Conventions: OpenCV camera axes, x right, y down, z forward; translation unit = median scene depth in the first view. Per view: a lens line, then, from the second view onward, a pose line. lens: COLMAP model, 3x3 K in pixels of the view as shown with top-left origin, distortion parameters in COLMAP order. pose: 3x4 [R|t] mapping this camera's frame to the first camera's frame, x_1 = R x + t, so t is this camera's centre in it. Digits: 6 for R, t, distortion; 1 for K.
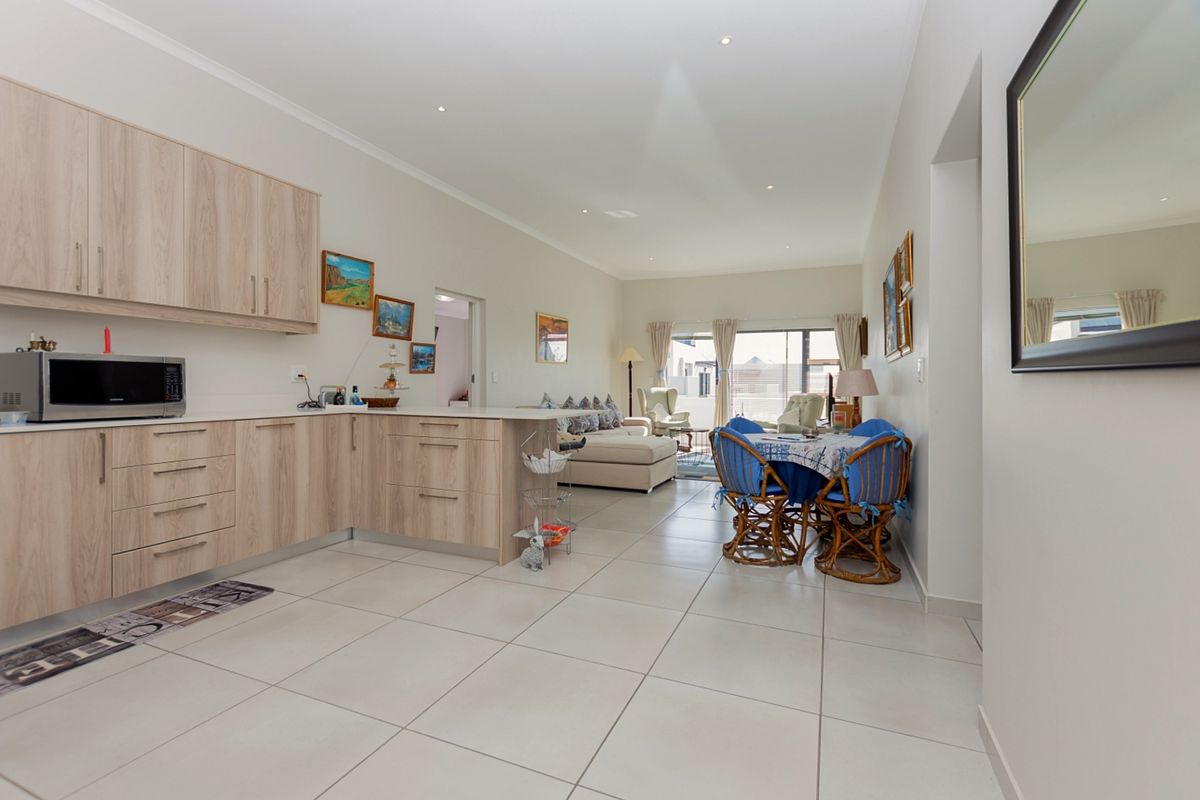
lens RADIAL K [[537.2, 0, 600.0], [0, 537.2, 388.8], [0, 0, 1]] dist [-0.000259, 0.000026]
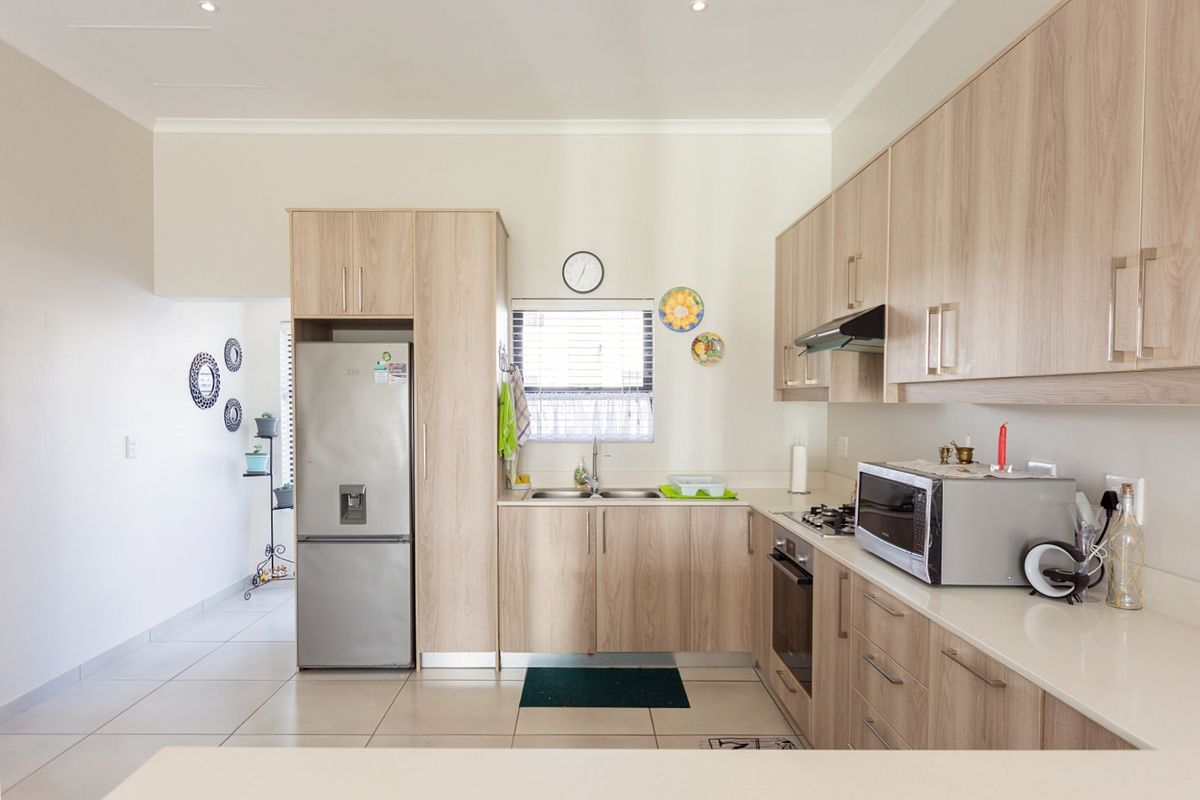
lens RADIAL K [[713.2, 0, 596.3], [0, 713.2, 414.0], [0, 0, 1]] dist [0.002119, -0.000069]
pose [[-0.920514, 0.008957, -0.390606, -0.085326], [-0.006607, 0.999237, 0.038485, -0.069040], [0.390653, 0.038007, -0.919753, 0.716736]]
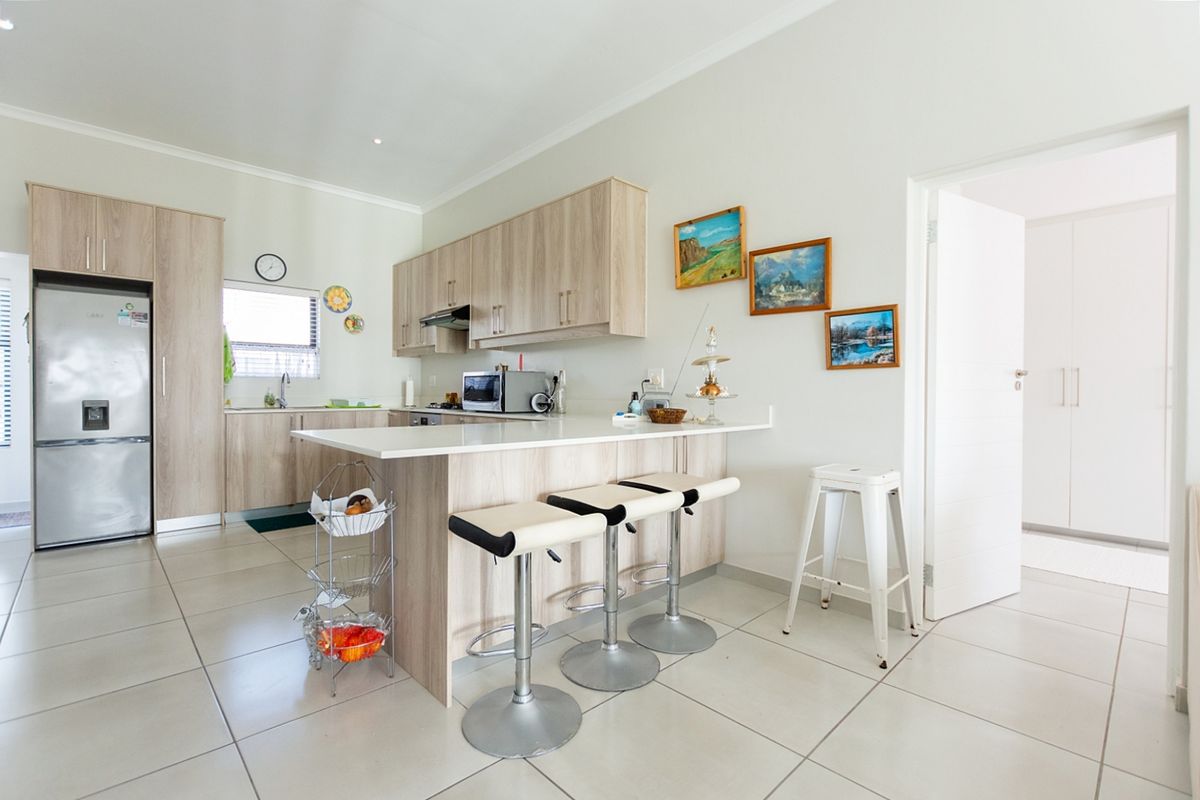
lens RADIAL K [[537.2, 0, 600.0], [0, 537.2, 388.8], [0, 0, 1]] dist [-0.000259, 0.000026]
pose [[-0.387961, -0.003284, -0.921670, 0.193788], [-0.010551, 0.999944, 0.000878, -0.006643], [0.921615, 0.010066, -0.387974, 0.834444]]
